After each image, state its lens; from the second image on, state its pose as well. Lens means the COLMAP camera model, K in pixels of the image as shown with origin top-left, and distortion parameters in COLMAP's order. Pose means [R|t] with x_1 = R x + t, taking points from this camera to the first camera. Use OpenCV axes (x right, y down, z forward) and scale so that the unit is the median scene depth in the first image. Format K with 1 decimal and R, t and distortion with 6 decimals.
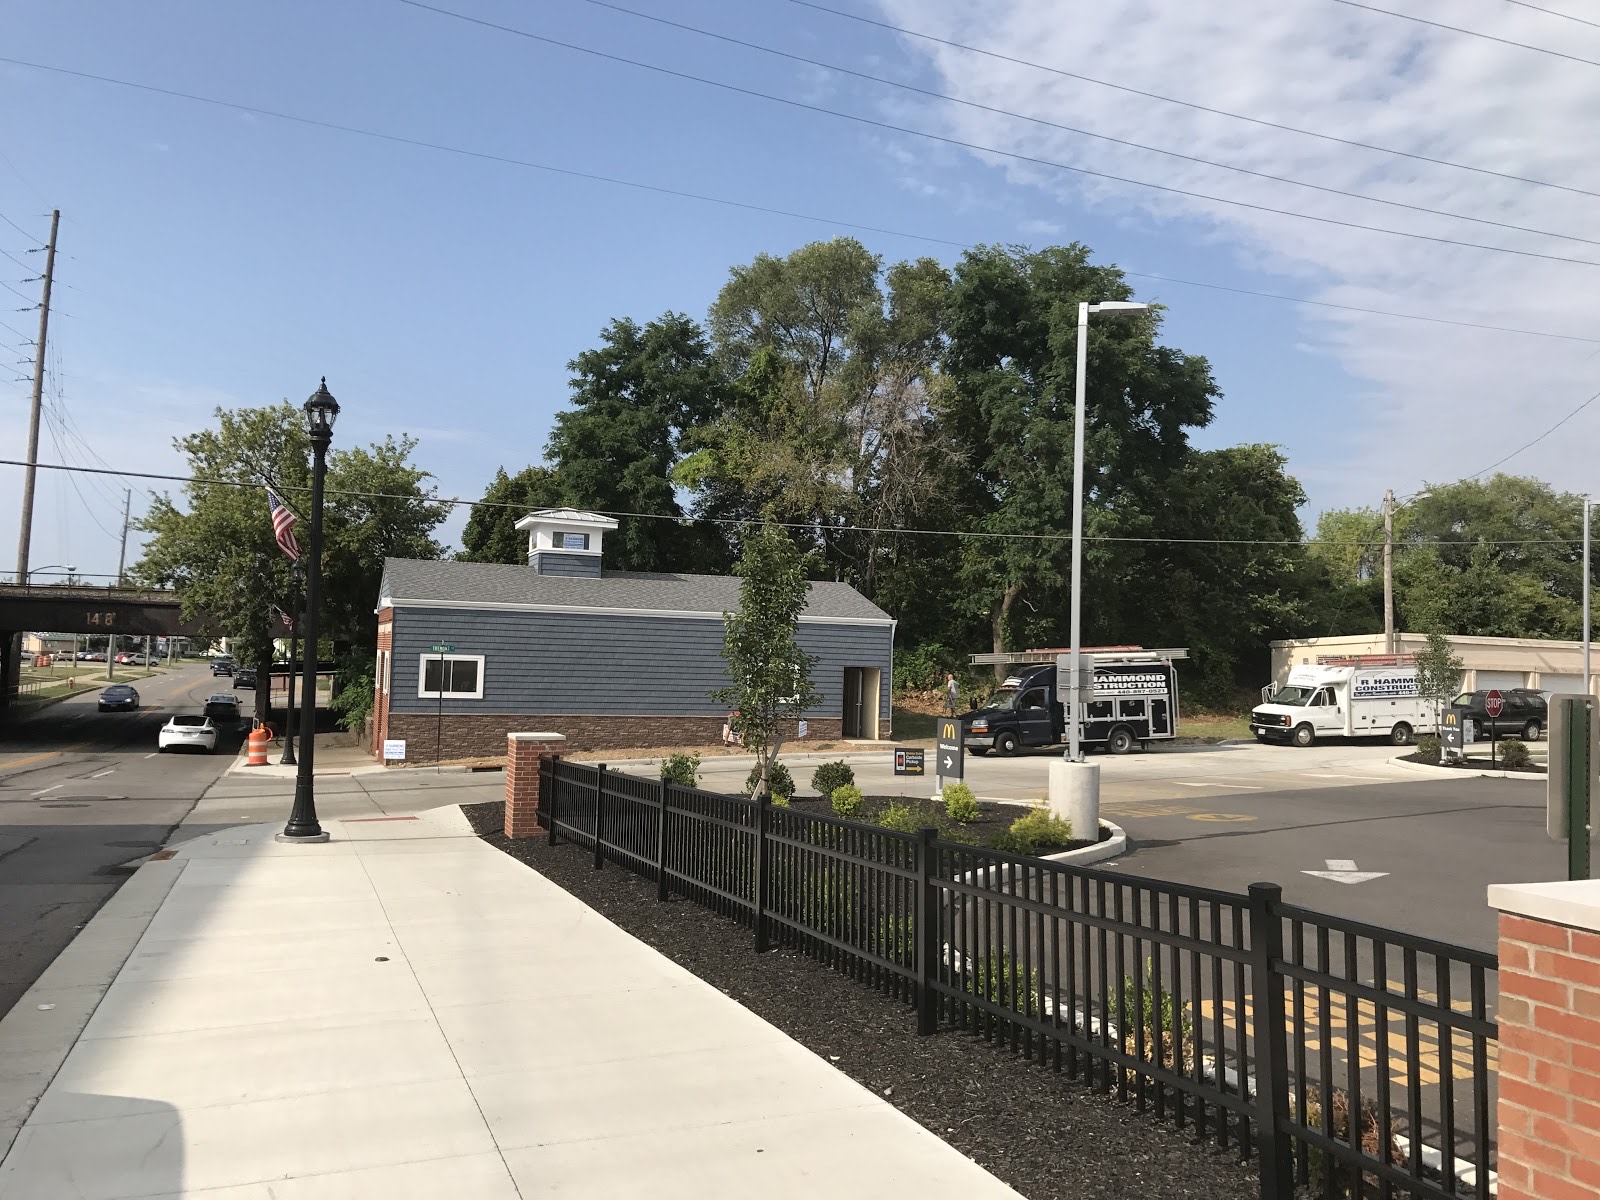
lens RADIAL K [[1300.1, 0, 800.0], [0, 1300.1, 600.0], [0, 0, 1]] dist [0.205217, -0.694147]
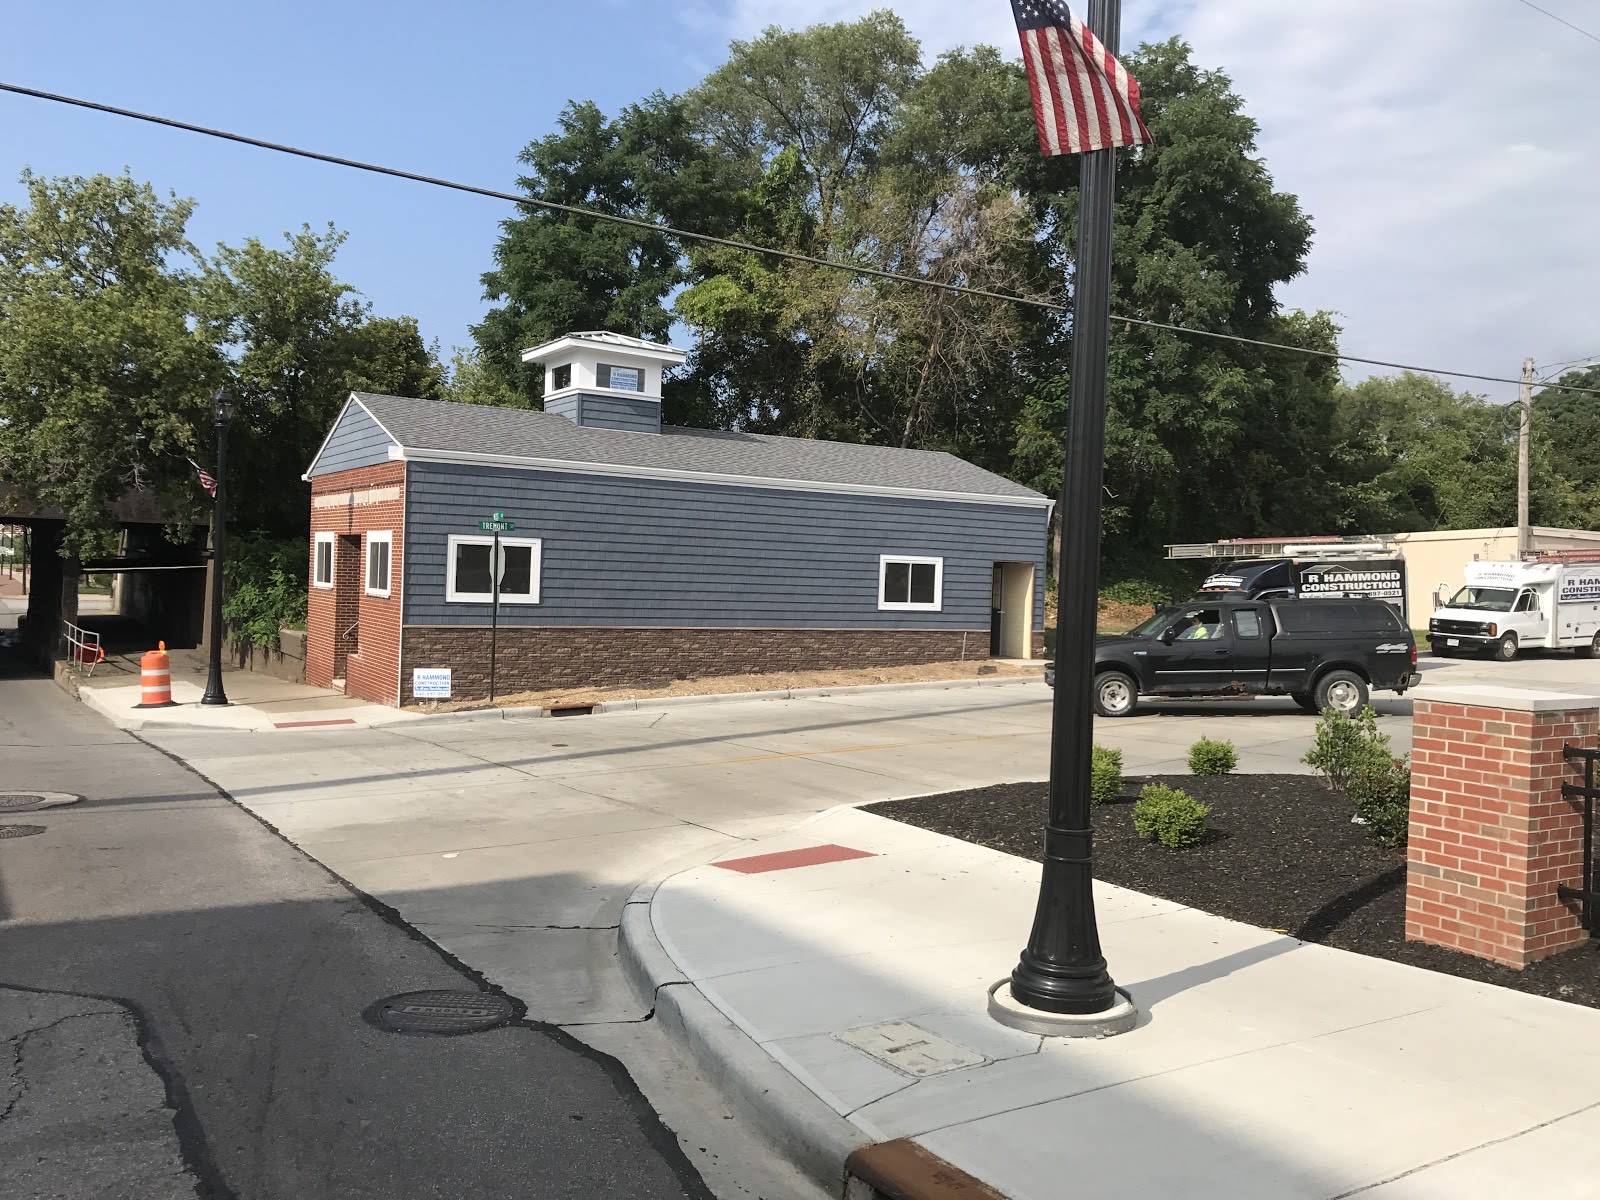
lens RADIAL K [[1305.1, 0, 800.0], [0, 1305.1, 600.0], [0, 0, 1]] dist [0.087610, -0.132119]
pose [[0.980960, -0.000405, 0.194207, -0.226797], [-0.013519, 0.997429, 0.070368, 0.023192], [-0.193736, -0.071654, 0.978433, 0.304799]]
